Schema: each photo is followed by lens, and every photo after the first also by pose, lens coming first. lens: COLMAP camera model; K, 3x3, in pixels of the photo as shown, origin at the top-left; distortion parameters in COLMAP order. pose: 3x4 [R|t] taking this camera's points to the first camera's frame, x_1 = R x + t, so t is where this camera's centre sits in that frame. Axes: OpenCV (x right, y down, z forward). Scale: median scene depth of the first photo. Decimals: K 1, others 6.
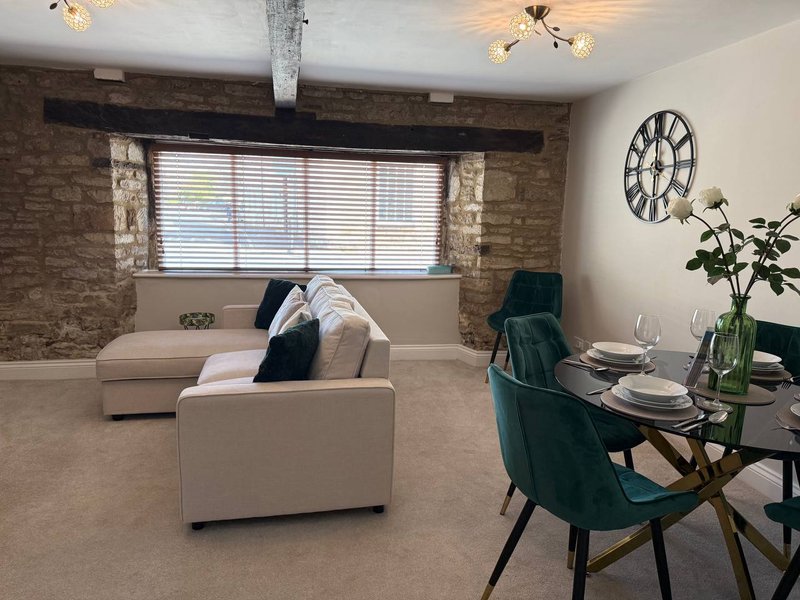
lens RADIAL K [[565.2, 0, 399.2], [0, 565.2, 304.8], [0, 0, 1]] dist [0.072979, -0.097531]
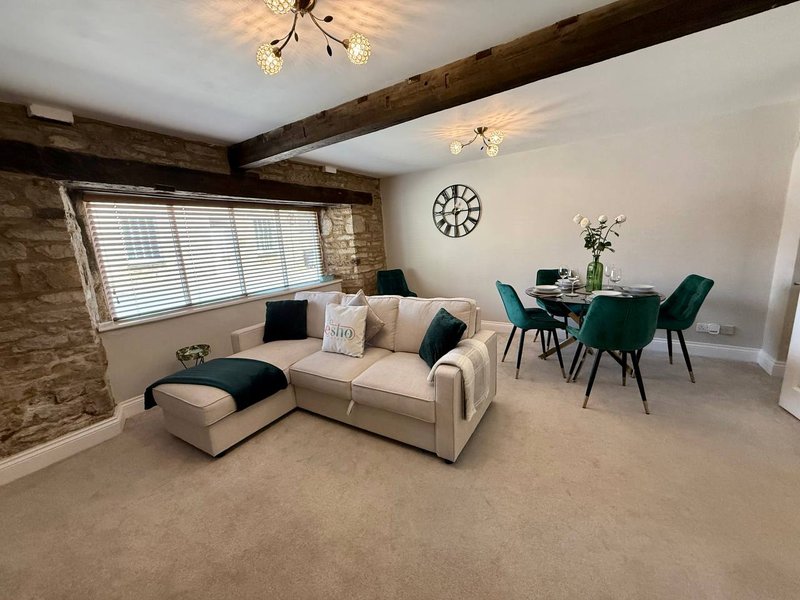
lens RADIAL K [[318.6, 0, 398.1], [0, 318.6, 299.2], [0, 0, 1]] dist [0.000082, 0.000484]
pose [[0.691325, -0.200688, 0.694113, -0.493185], [0.191853, 0.977154, 0.091440, -0.057702], [-0.696607, 0.069953, 0.714035, 0.268010]]
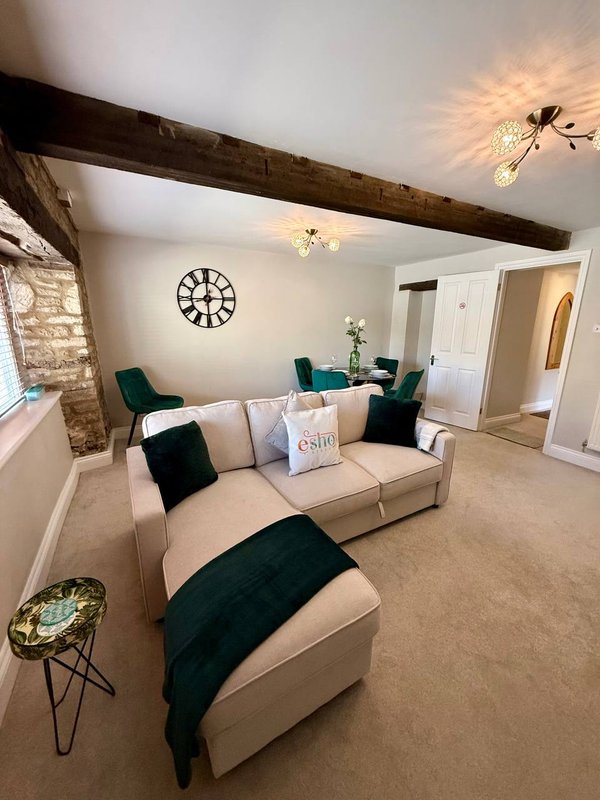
lens RADIAL K [[318.6, 0, 300.3], [0, 318.6, 396.1], [0, 0, 1]] dist [0.000082, 0.000484]
pose [[-0.296075, -0.250530, 0.921724, -0.587173], [0.136853, 0.943907, 0.300519, -0.174289], [-0.945310, 0.215117, -0.245181, 0.862883]]
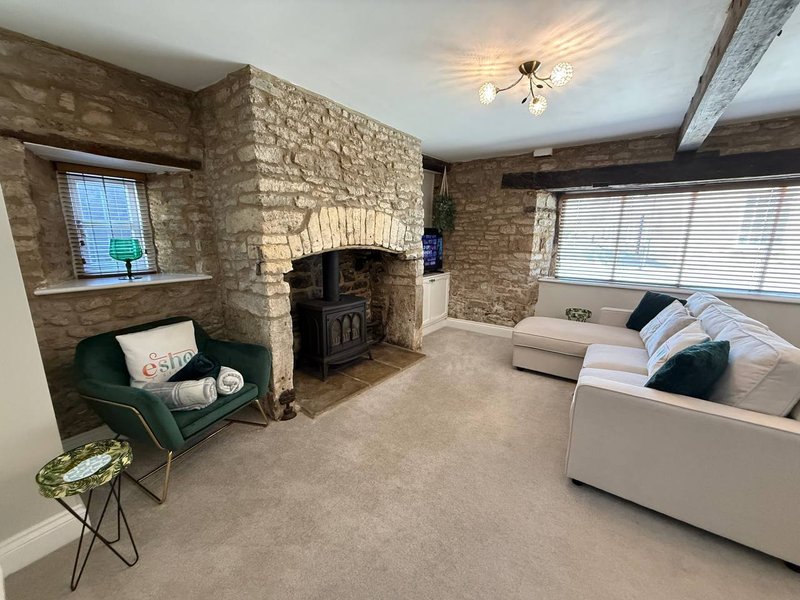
lens RADIAL K [[318.6, 0, 395.7], [0, 318.6, 298.8], [0, 0, 1]] dist [0.000082, 0.000484]
pose [[0.676404, 0.123317, -0.726134, -0.085453], [-0.110661, 0.991708, 0.065337, -0.012986], [0.728170, 0.036160, 0.684442, 0.107440]]
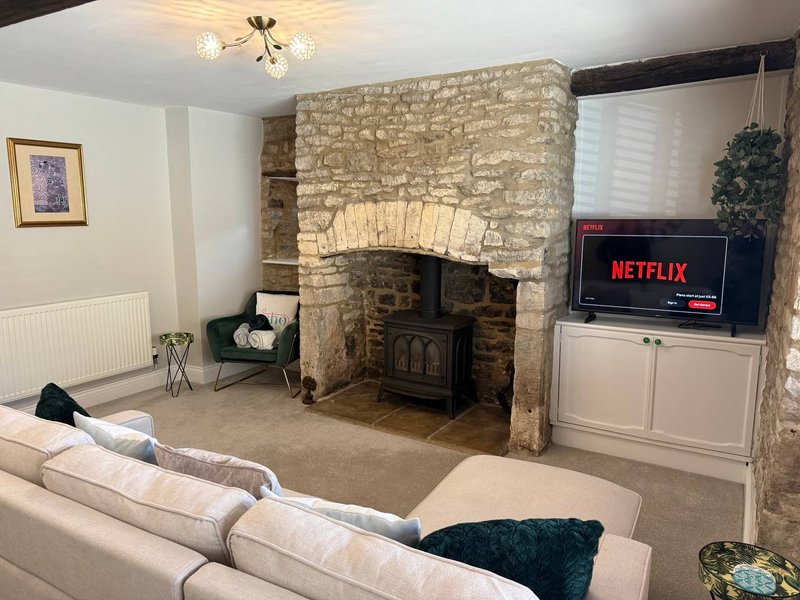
lens RADIAL K [[565.2, 0, 394.9], [0, 565.2, 305.7], [0, 0, 1]] dist [0.072979, -0.097531]
pose [[-0.673367, 0.101119, -0.732360, 0.042626], [-0.134943, 0.957150, 0.256230, -0.200571], [0.726888, 0.271364, -0.630869, 1.028331]]
